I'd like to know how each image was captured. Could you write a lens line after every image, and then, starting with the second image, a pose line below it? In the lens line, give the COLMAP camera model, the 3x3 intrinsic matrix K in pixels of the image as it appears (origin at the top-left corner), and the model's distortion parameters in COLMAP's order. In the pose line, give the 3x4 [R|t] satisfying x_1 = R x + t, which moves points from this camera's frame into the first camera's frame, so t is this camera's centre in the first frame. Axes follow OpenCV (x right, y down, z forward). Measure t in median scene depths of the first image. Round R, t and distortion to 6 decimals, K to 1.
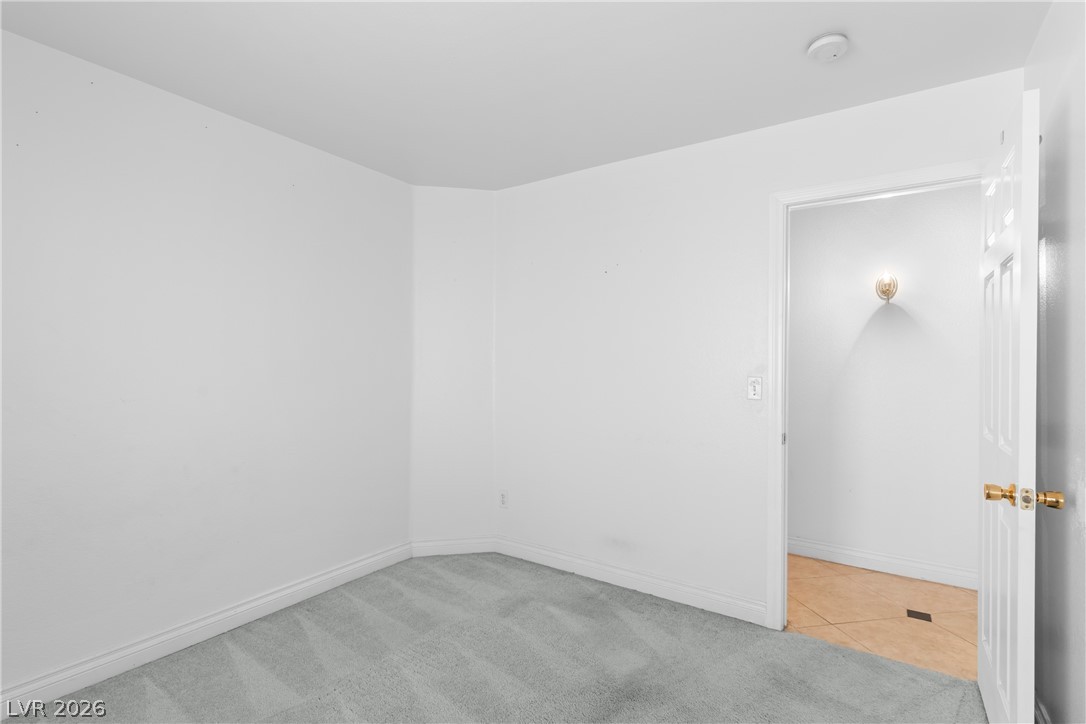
lens RADIAL K [[515.2, 0, 543.3], [0, 515.2, 365.2], [0, 0, 1]] dist [-0.001867, 0.001068]
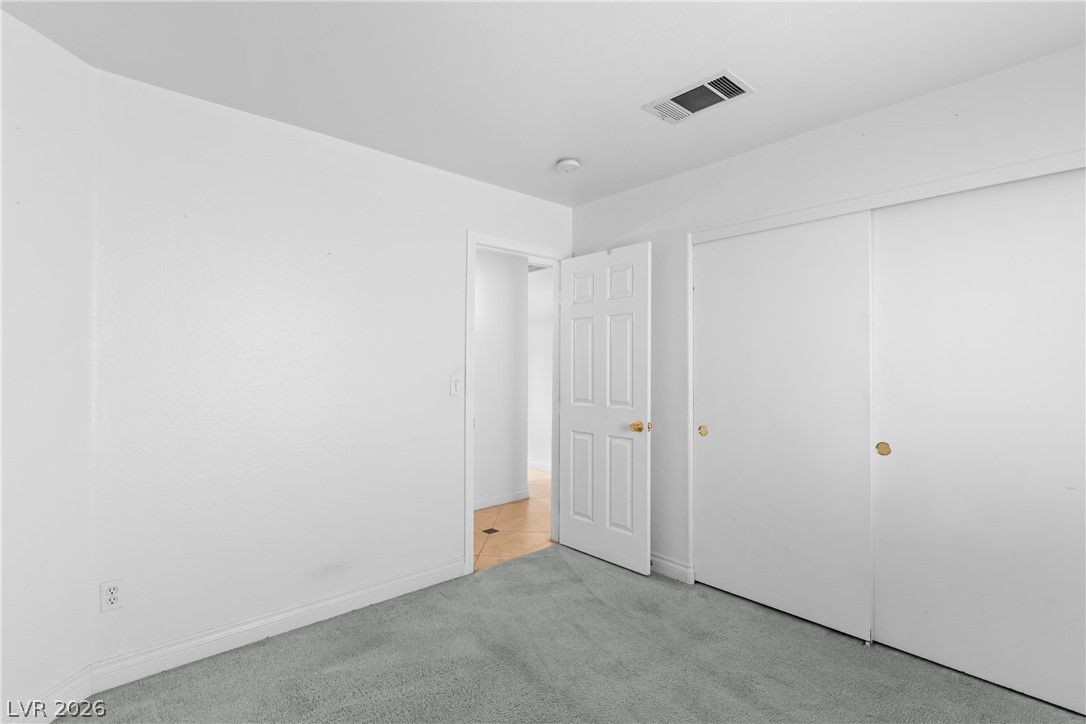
lens RADIAL K [[515.2, 0, 540.9], [0, 515.2, 363.0], [0, 0, 1]] dist [-0.001867, 0.001068]
pose [[0.244464, -0.003571, 0.969652, -0.775575], [0.008945, 0.999959, 0.001427, -0.008906], [-0.969617, 0.008324, 0.244486, 0.538178]]
